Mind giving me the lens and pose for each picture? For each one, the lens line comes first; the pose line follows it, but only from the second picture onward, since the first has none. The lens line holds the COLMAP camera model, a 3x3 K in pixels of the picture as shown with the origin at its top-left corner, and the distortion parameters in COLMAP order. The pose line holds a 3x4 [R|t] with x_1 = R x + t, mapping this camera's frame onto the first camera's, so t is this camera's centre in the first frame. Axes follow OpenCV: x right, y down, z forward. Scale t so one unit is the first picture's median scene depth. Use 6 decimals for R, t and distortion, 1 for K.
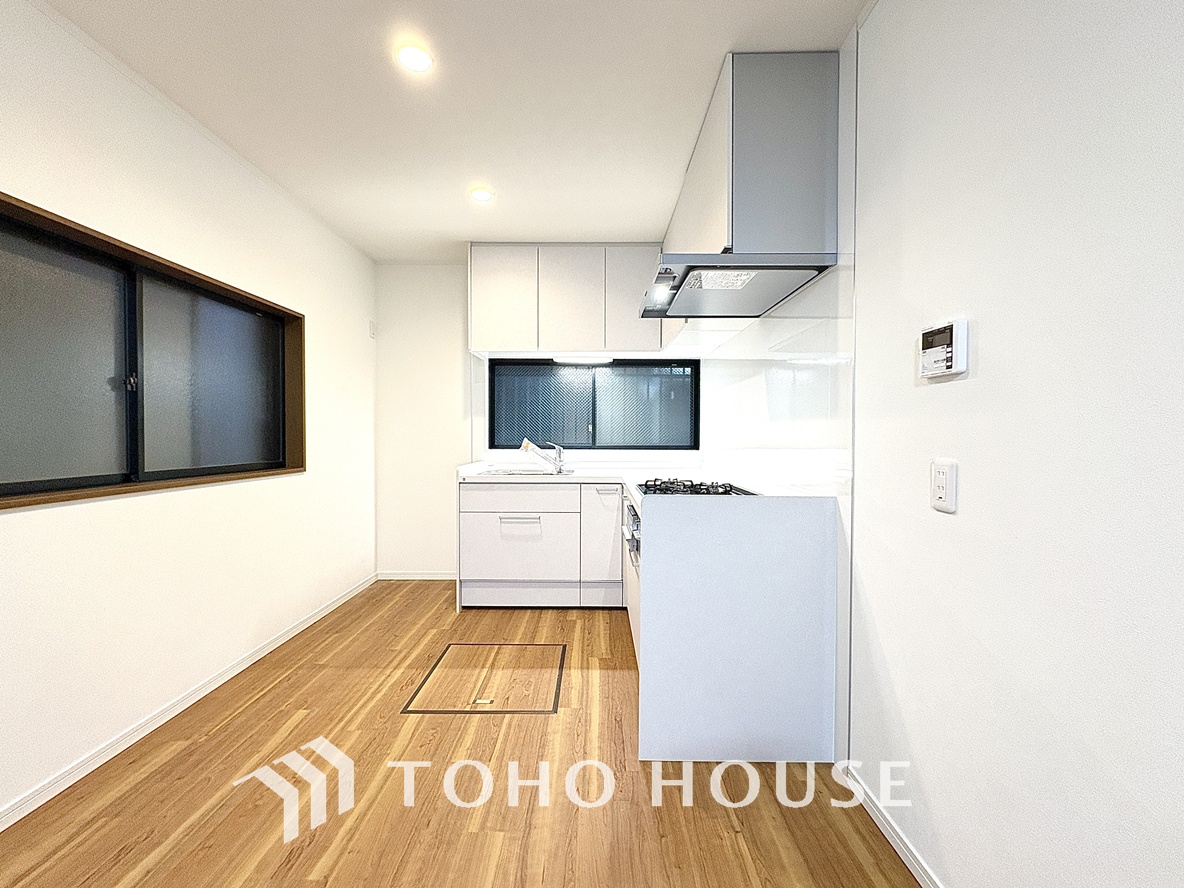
lens RADIAL K [[470.6, 0, 591.9], [0, 470.6, 445.2], [0, 0, 1]] dist [0.001042, -0.001459]
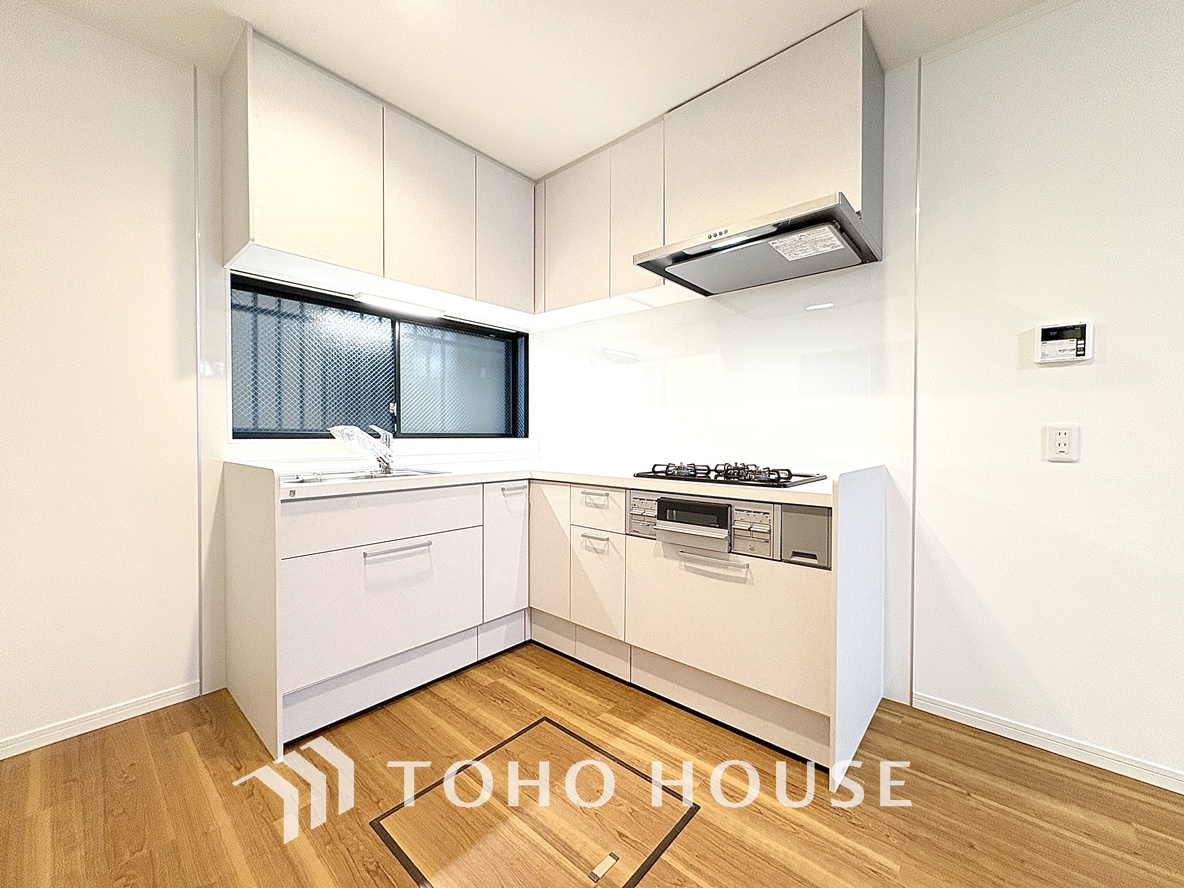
lens RADIAL K [[470.6, 0, 592.9], [0, 470.6, 444.8], [0, 0, 1]] dist [0.001042, -0.001459]
pose [[0.657900, -0.017838, 0.752894, -0.433997], [0.016682, 0.999819, 0.009111, 0.021134], [-0.752920, 0.006565, 0.658079, 0.419488]]
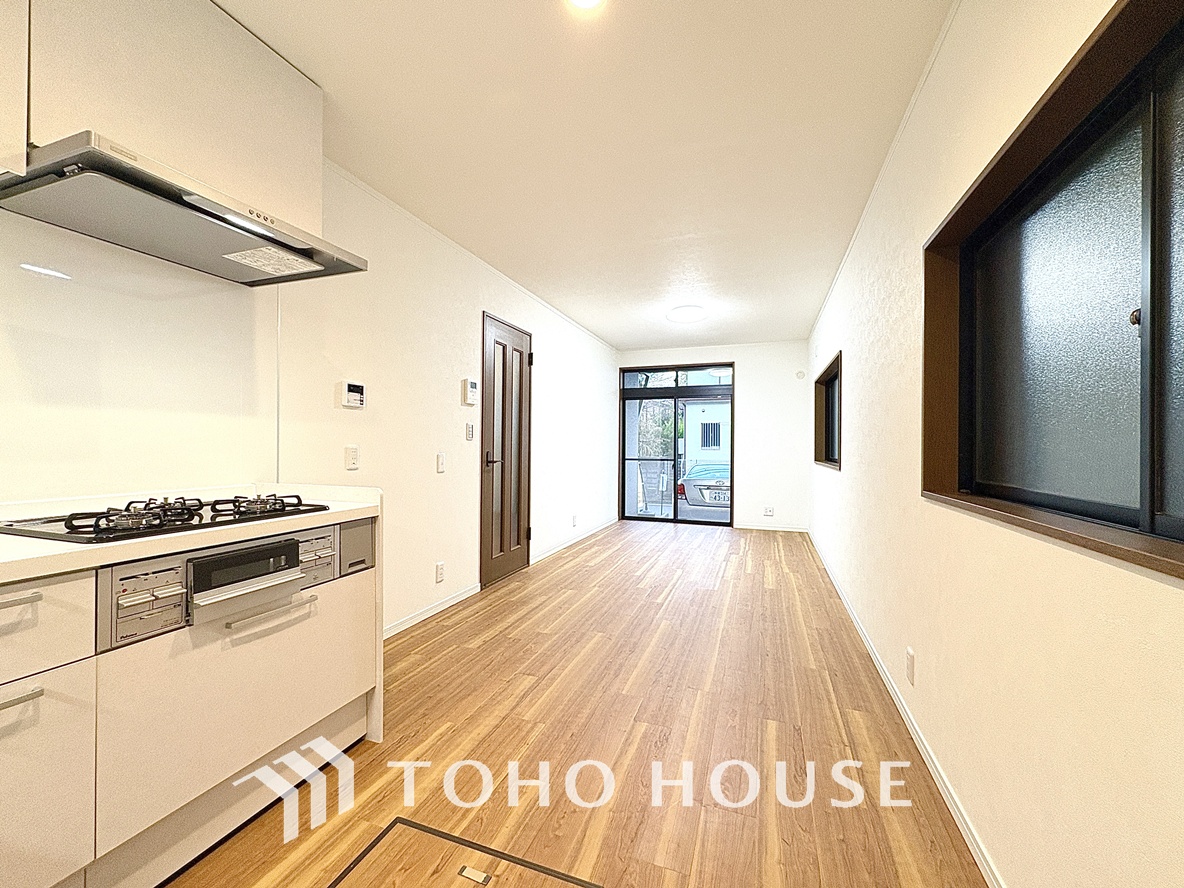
lens RADIAL K [[470.6, 0, 595.2], [0, 470.6, 442.7], [0, 0, 1]] dist [0.001042, -0.001459]
pose [[-0.944388, -0.009535, 0.328695, -0.374270], [-0.003058, 0.999791, 0.020217, -0.010615], [-0.328819, 0.018088, -0.944220, 0.992989]]
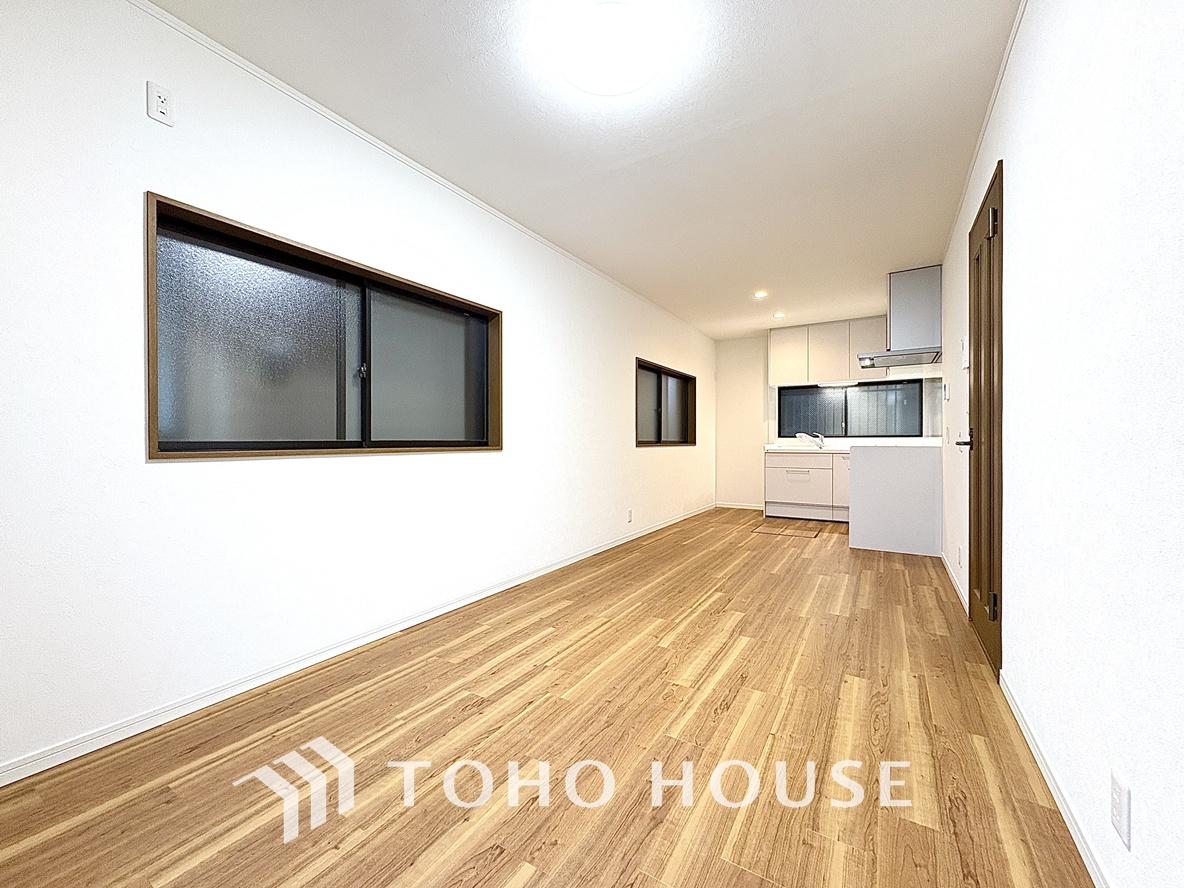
lens RADIAL K [[470.6, 0, 590.8], [0, 470.6, 450.9], [0, 0, 1]] dist [0.001042, -0.001459]
pose [[0.851910, 0.004472, -0.523670, 0.134527], [-0.006993, 0.999972, -0.002836, 0.082789], [0.523642, 0.006078, 0.851917, -1.086834]]
